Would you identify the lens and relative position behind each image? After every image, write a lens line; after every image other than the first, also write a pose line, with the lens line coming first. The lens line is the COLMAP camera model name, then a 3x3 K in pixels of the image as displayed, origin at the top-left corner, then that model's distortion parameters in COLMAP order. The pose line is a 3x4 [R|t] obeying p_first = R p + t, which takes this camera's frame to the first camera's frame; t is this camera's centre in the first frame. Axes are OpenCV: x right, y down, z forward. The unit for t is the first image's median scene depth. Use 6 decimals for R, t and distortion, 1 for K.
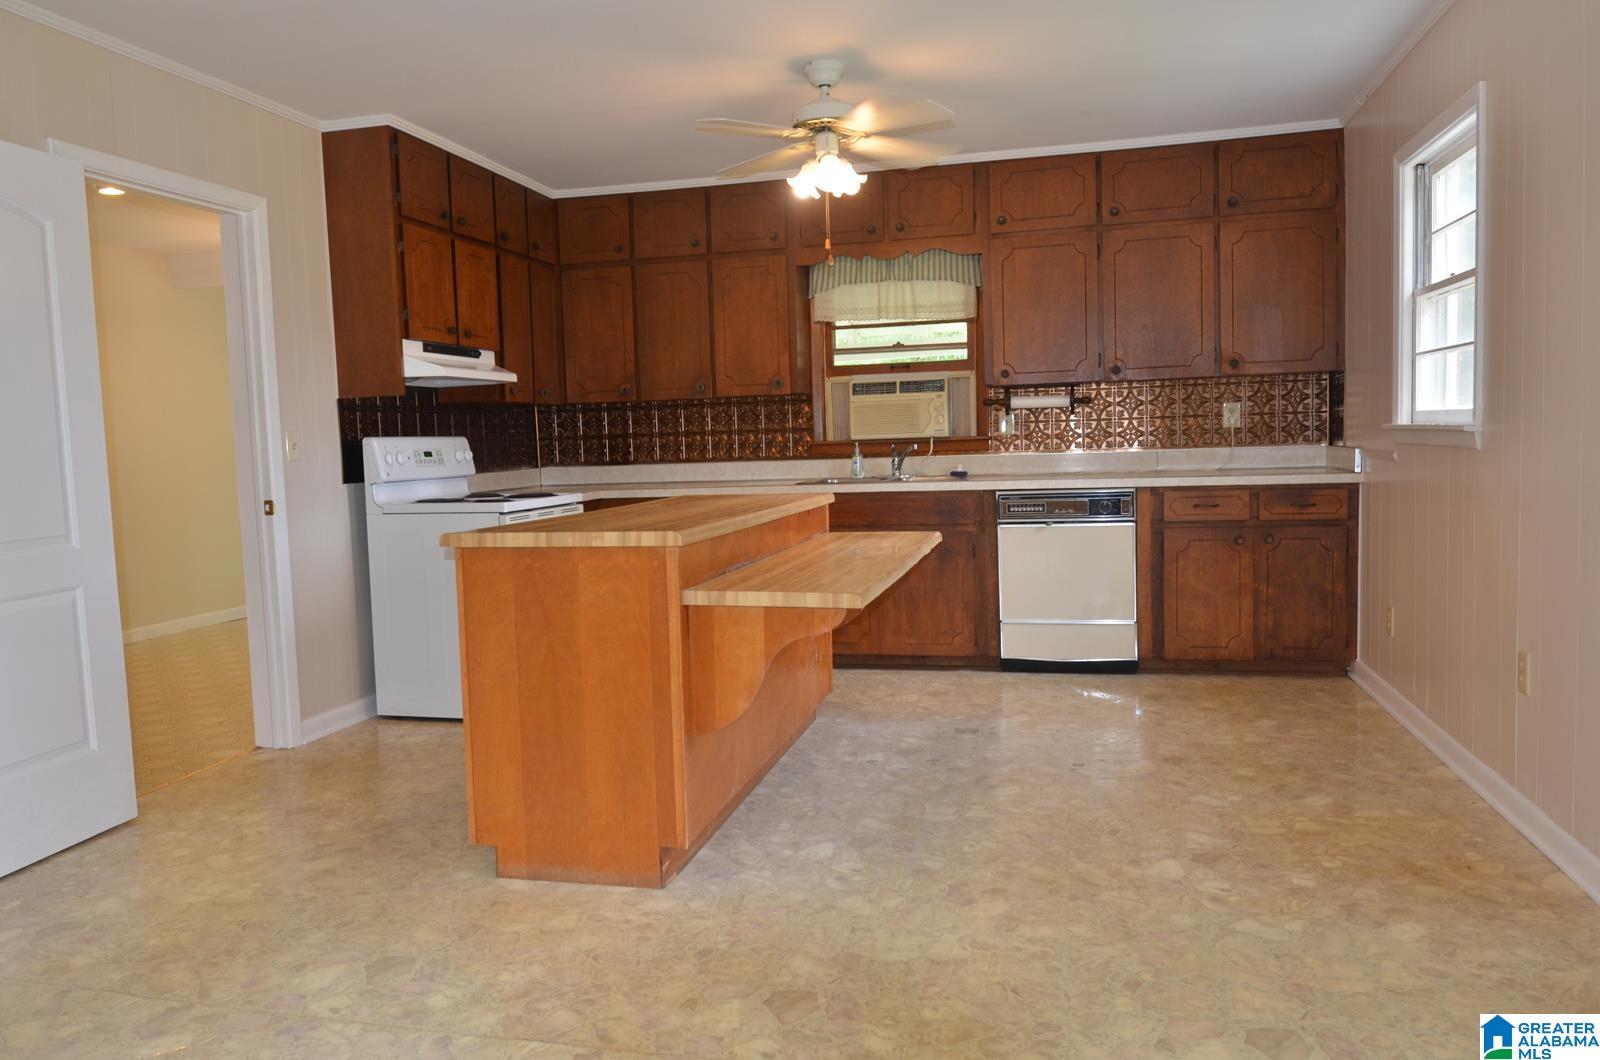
lens RADIAL K [[1132.4, 0, 799.1], [0, 1132.4, 529.2], [0, 0, 1]] dist [0.006887, -0.047440]
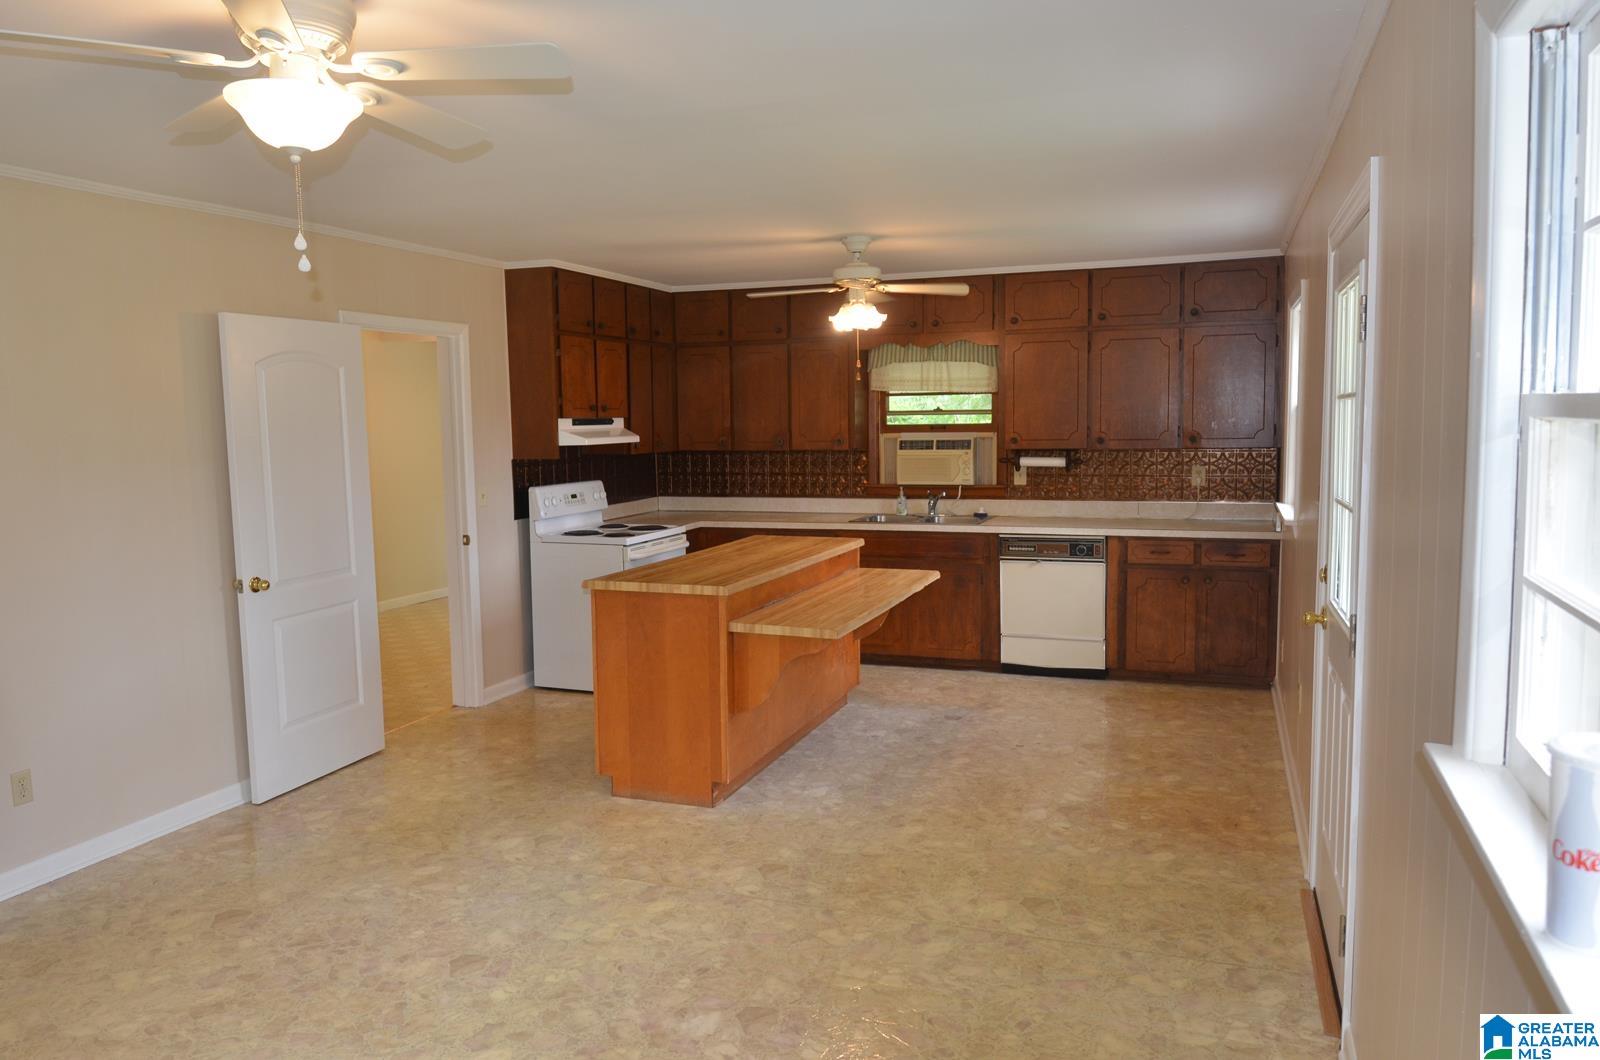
lens RADIAL K [[1132.4, 0, 800.2], [0, 1132.4, 527.6], [0, 0, 1]] dist [0.006887, -0.047440]
pose [[0.993146, 0.029003, -0.113222, 0.110326], [-0.026633, 0.999394, 0.022393, -0.074797], [0.113803, -0.019224, 0.993317, -0.363342]]
